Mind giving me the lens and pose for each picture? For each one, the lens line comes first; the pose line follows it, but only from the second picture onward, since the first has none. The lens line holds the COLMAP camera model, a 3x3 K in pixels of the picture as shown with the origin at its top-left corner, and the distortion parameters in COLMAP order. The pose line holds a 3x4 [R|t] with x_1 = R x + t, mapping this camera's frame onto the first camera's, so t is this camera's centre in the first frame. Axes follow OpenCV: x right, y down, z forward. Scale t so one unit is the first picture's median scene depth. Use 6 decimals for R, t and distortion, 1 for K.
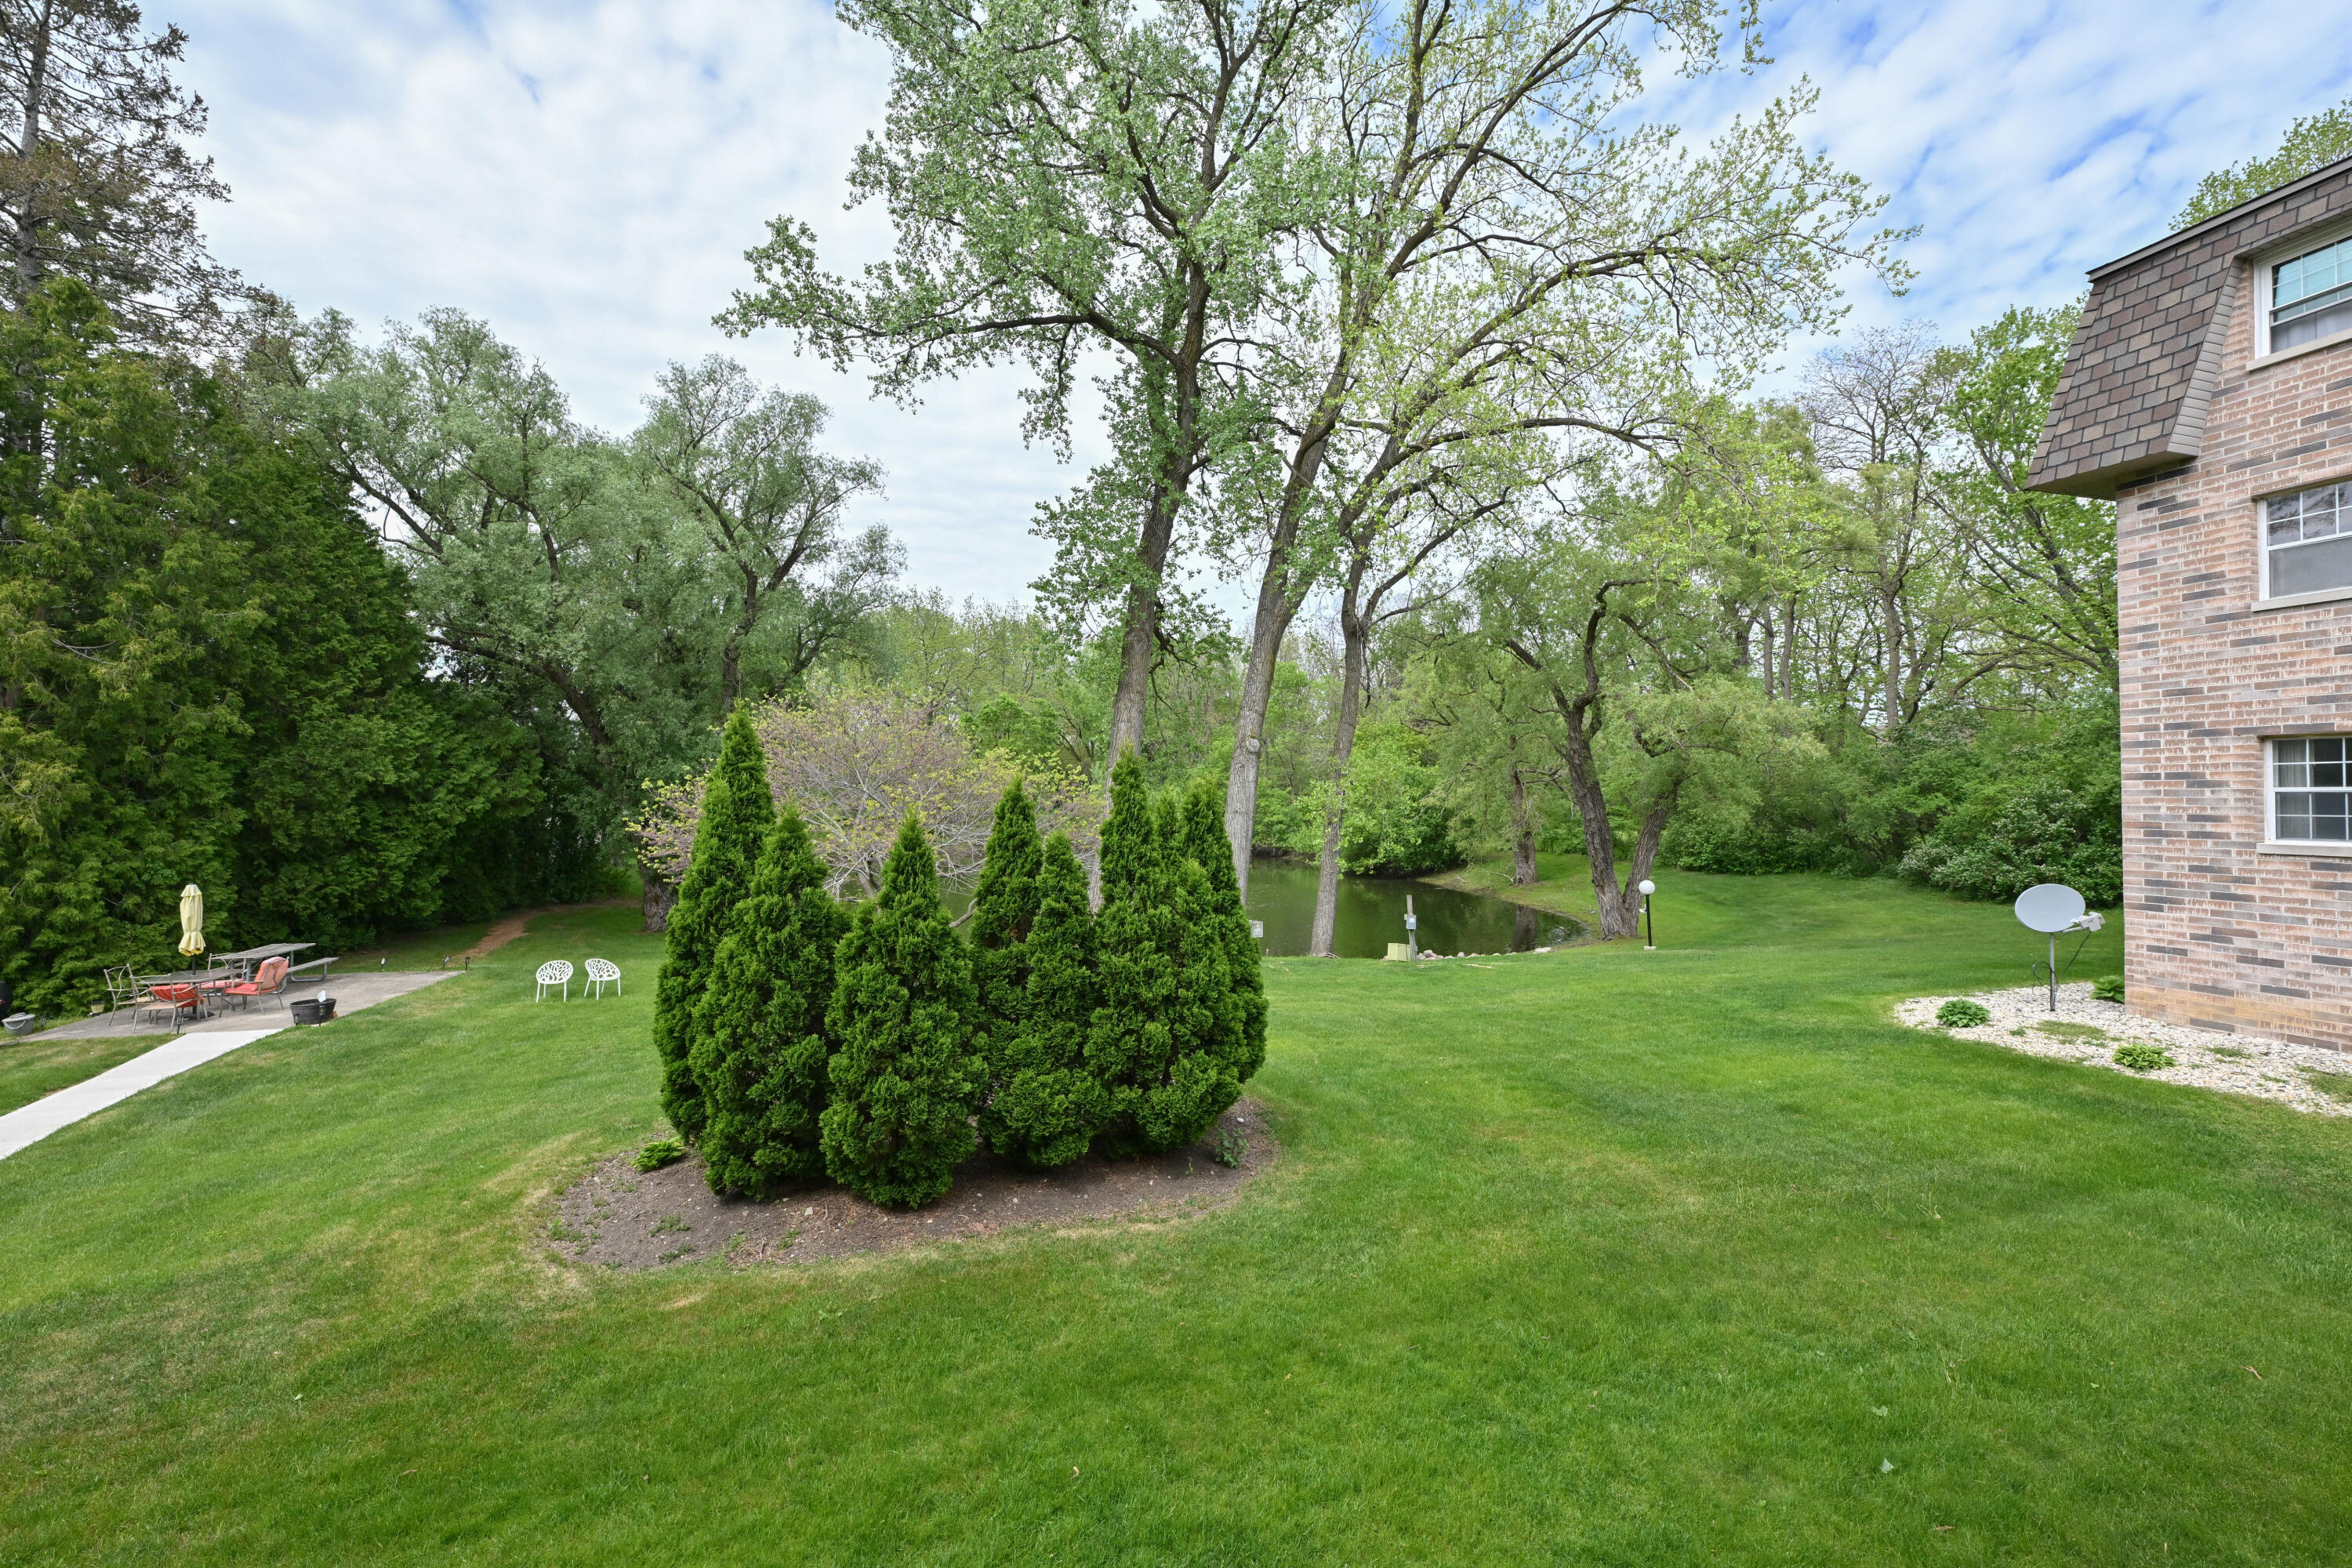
lens RADIAL K [[929.9, 0, 1181.3], [0, 929.9, 786.9], [0, 0, 1]] dist [0.001895, -0.000164]
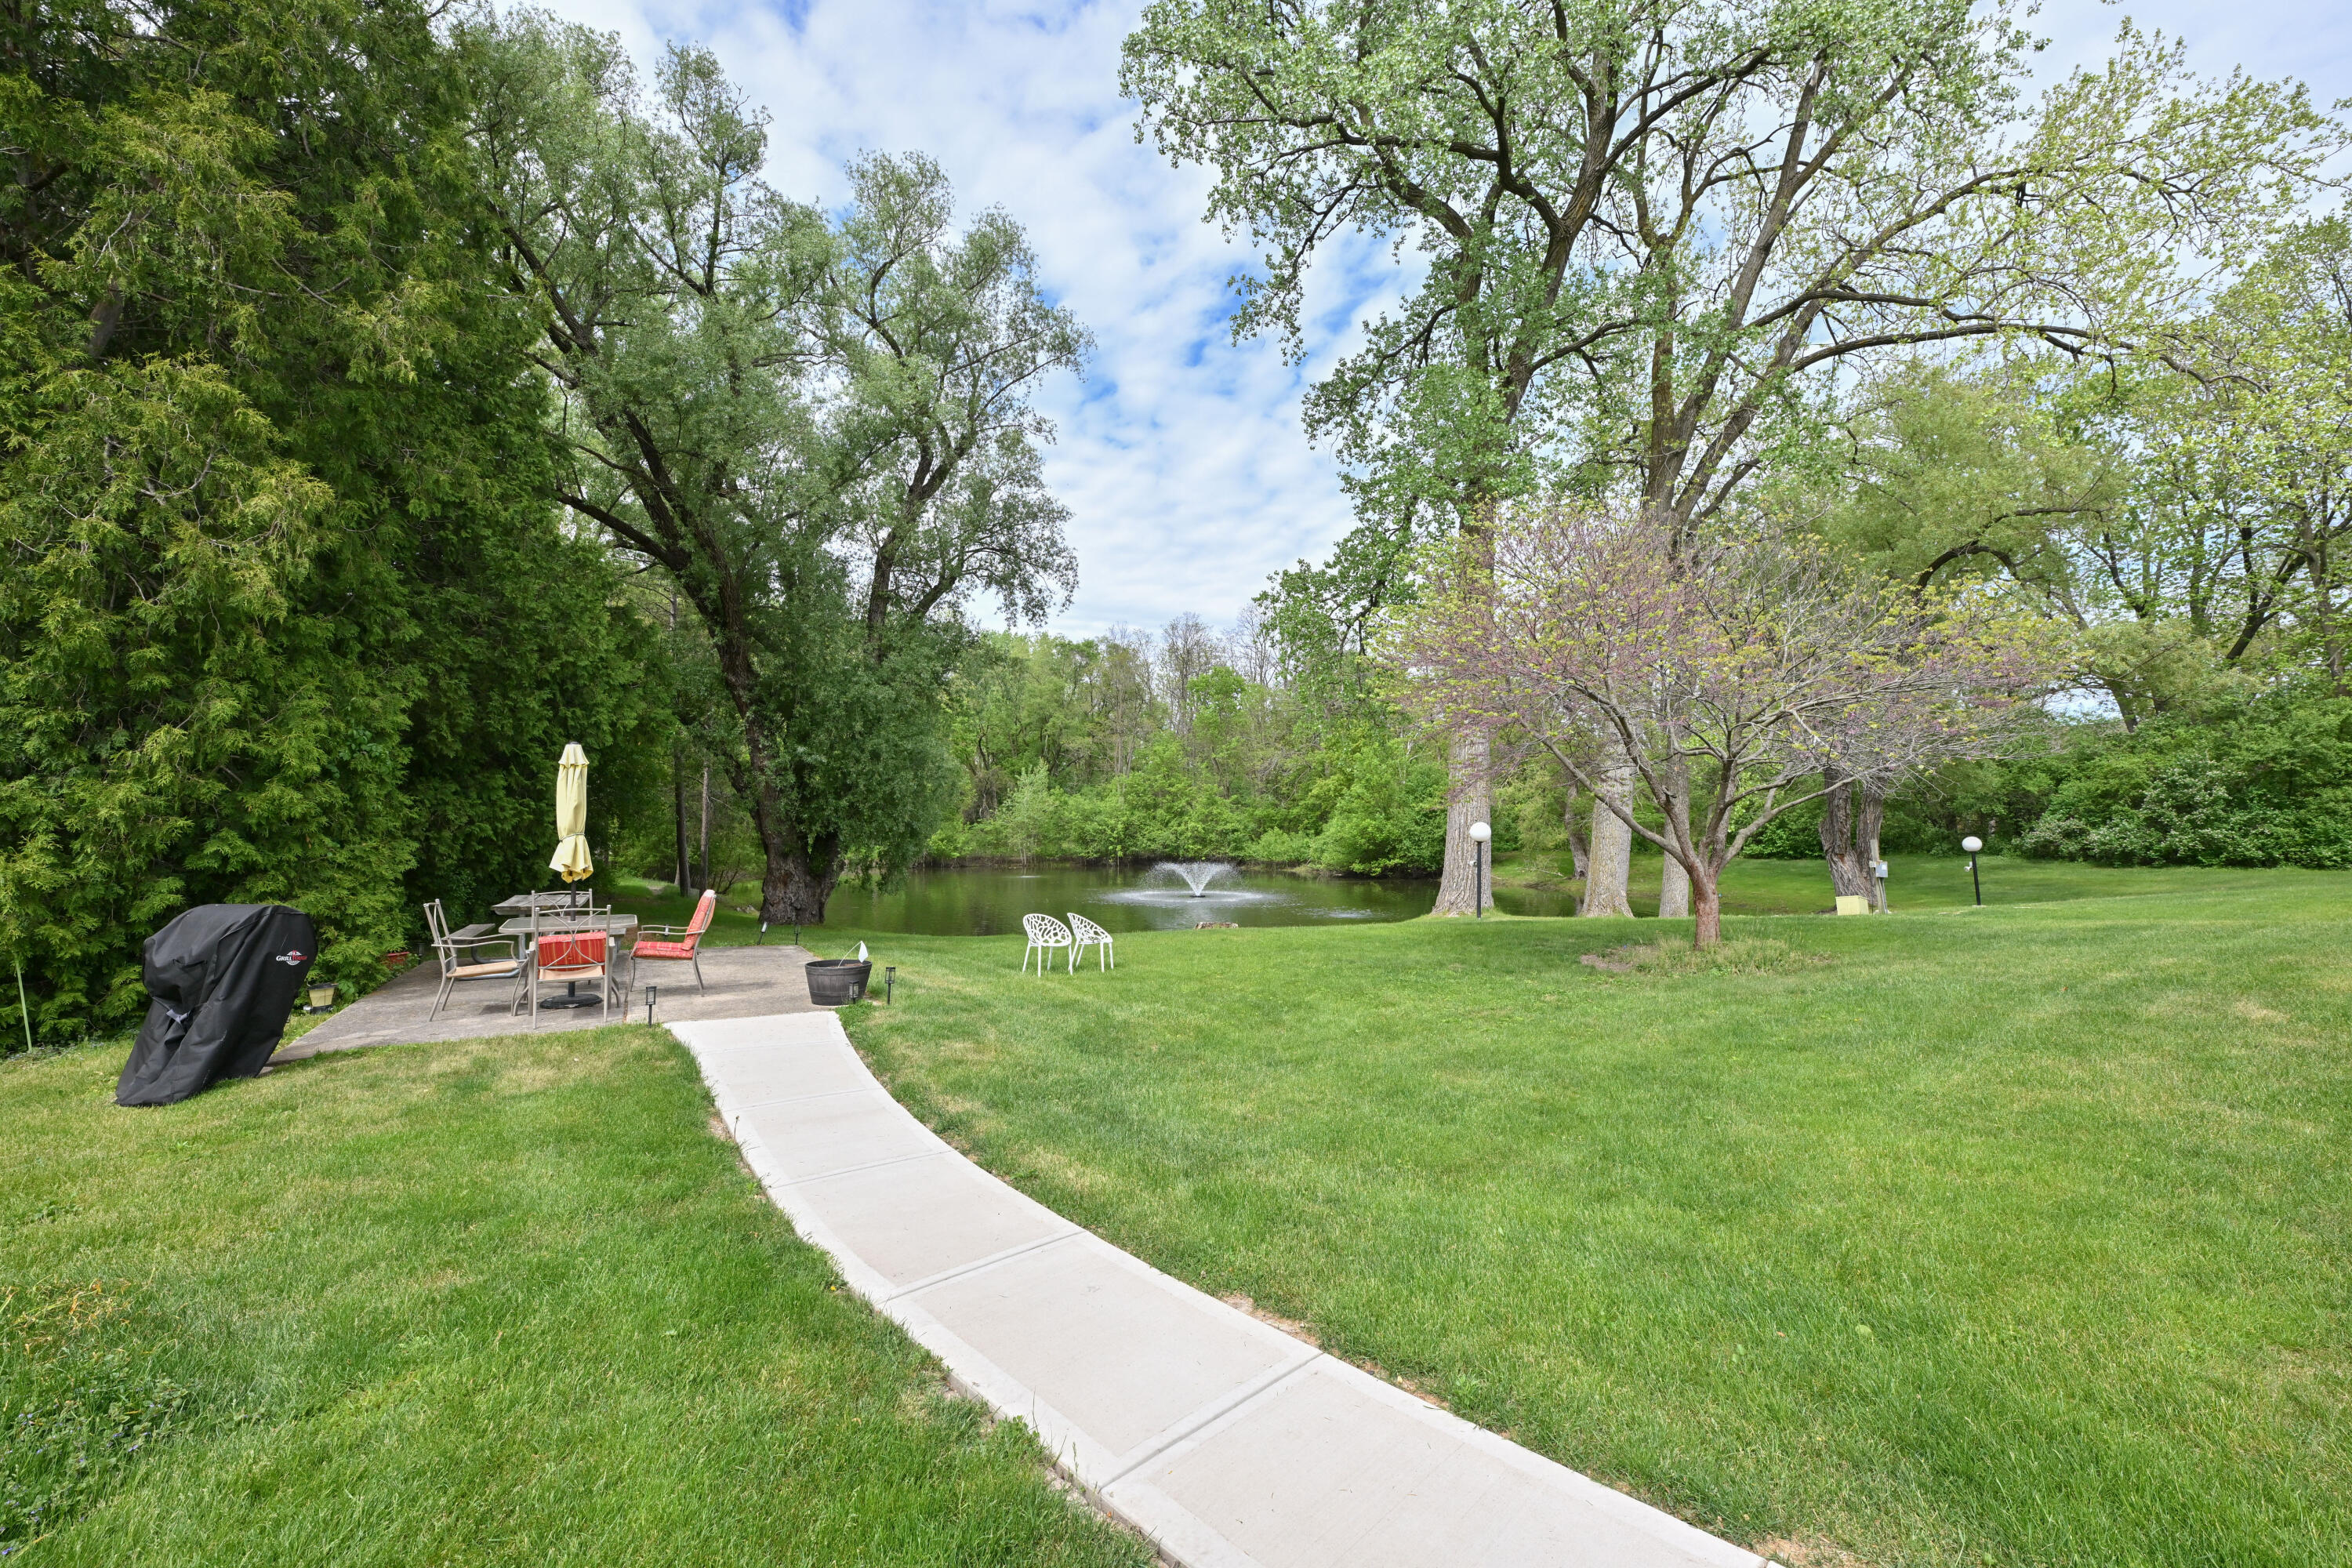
lens RADIAL K [[929.9, 0, 1173.8], [0, 929.9, 787.7], [0, 0, 1]] dist [0.001895, -0.000164]
pose [[0.972897, 0.012560, 0.230896, -0.549832], [-0.004131, 0.999309, -0.036952, 0.094215], [-0.231201, 0.034996, 0.972276, 0.272080]]
